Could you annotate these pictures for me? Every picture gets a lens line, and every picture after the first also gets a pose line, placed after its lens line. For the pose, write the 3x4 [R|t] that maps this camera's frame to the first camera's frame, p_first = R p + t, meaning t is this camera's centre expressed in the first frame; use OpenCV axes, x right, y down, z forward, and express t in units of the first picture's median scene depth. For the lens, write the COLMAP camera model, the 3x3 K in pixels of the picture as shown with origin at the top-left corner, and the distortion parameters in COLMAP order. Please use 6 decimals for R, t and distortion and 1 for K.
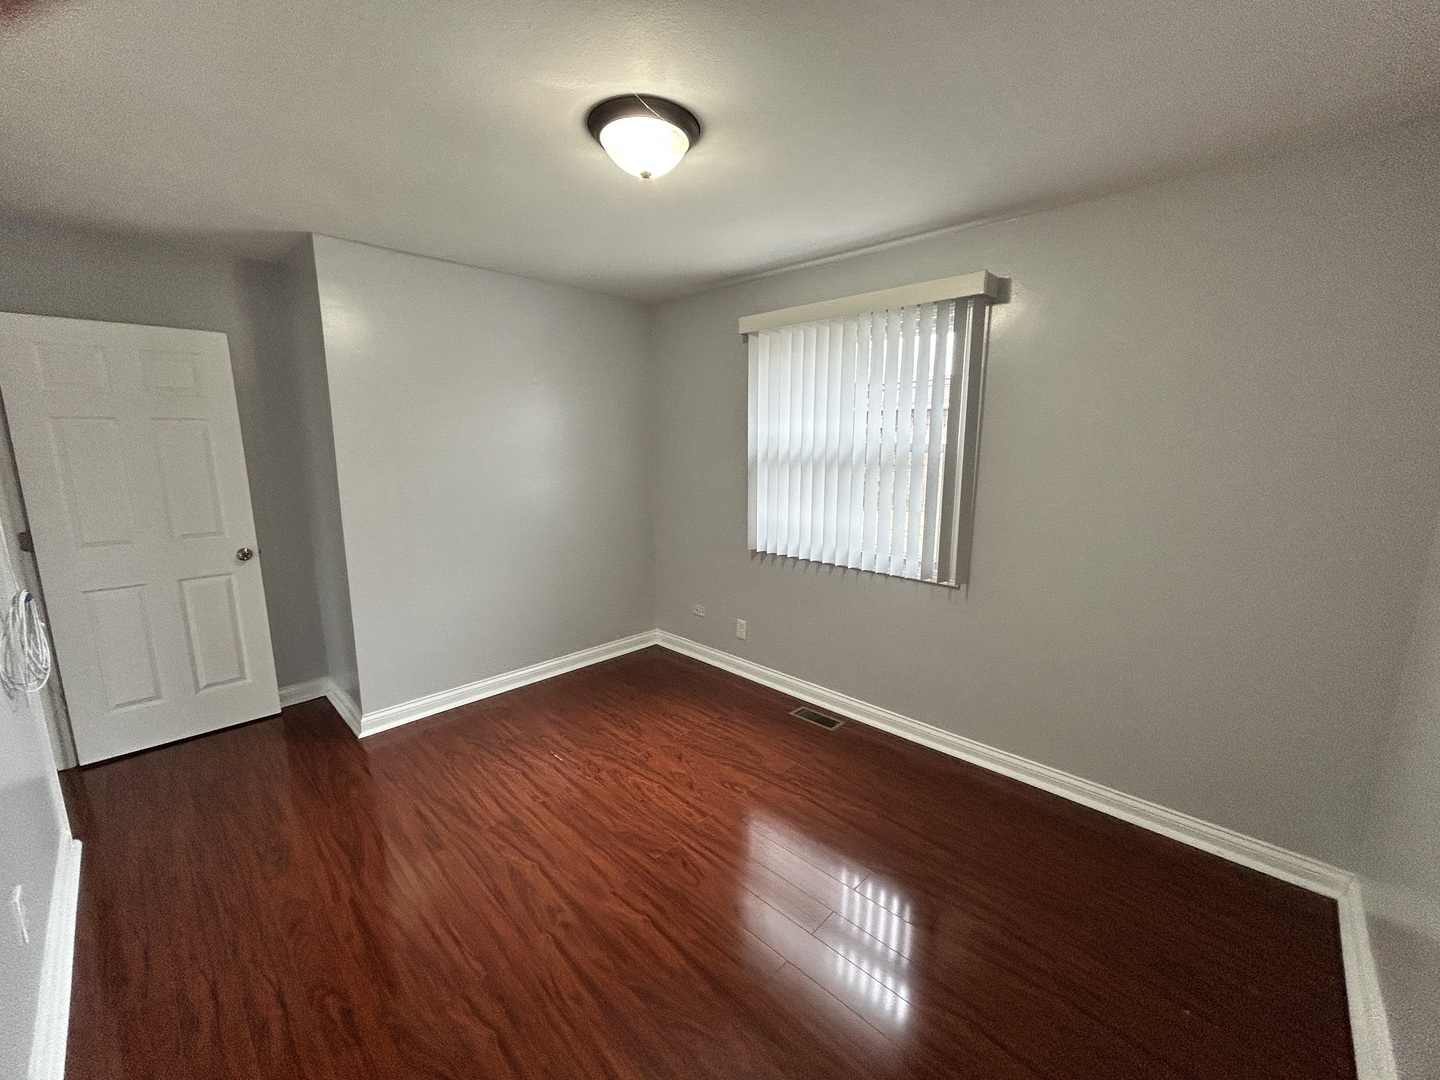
lens RADIAL K [[580.6, 0, 707.5], [0, 580.6, 538.2], [0, 0, 1]] dist [0.004346, 0.002007]
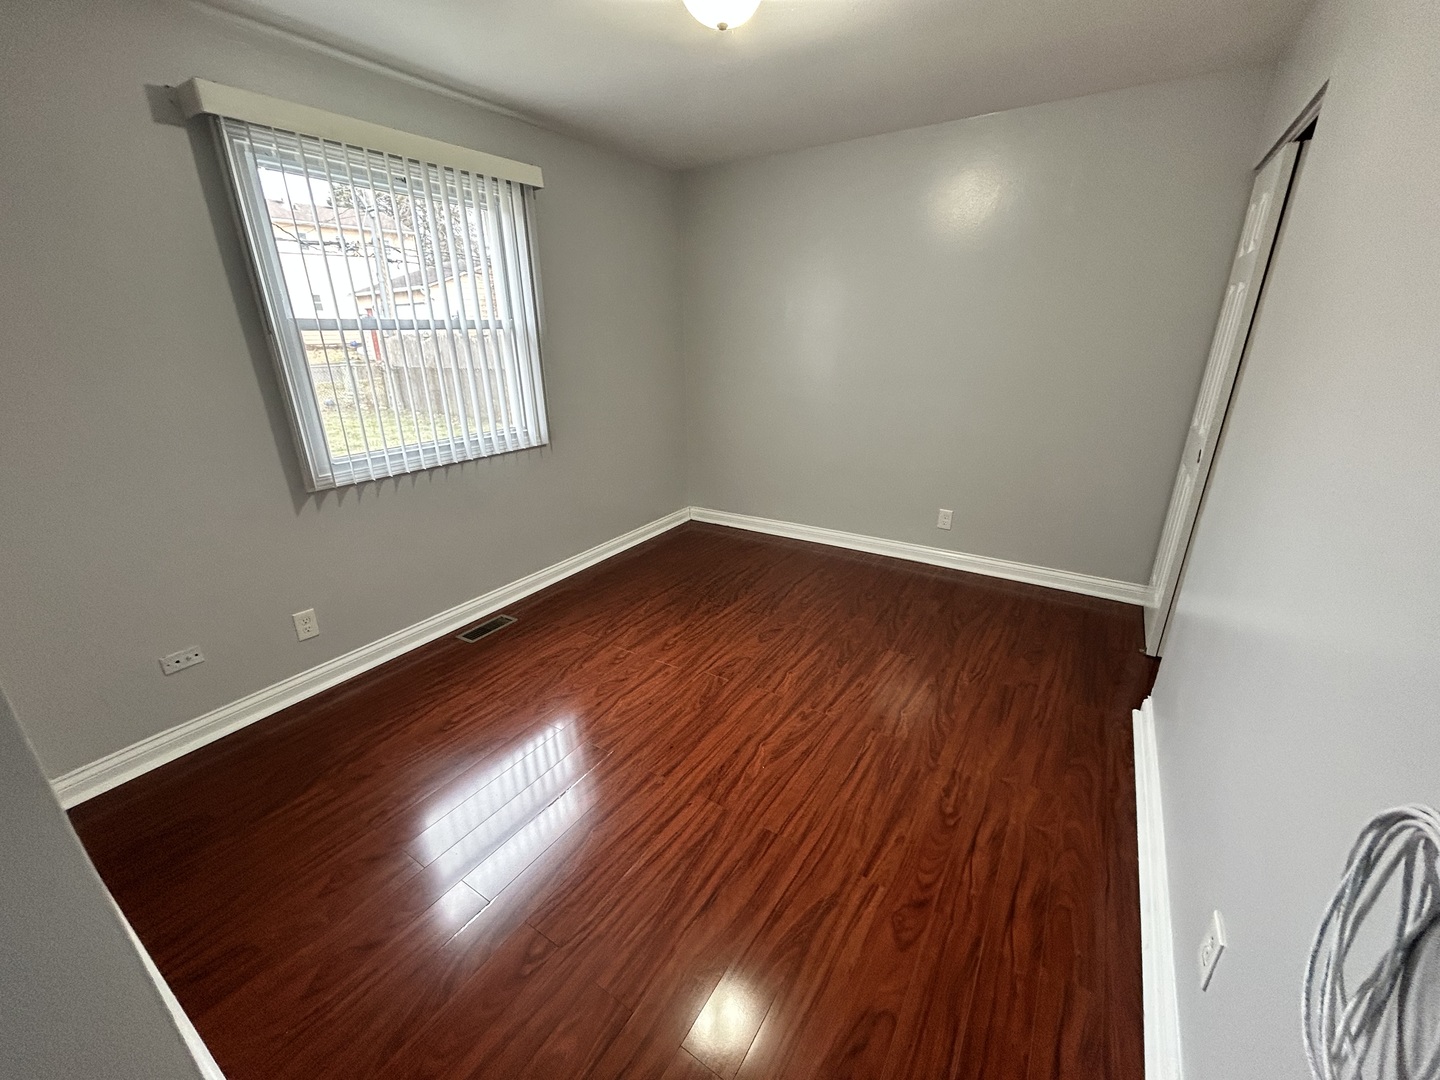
lens RADIAL K [[580.6, 0, 717.0], [0, 580.6, 545.7], [0, 0, 1]] dist [0.004346, 0.002007]
pose [[-0.198752, -0.341535, 0.918614, -0.955701], [0.185361, 0.907296, 0.377432, -0.134767], [-0.962361, 0.245291, -0.117019, 0.965498]]
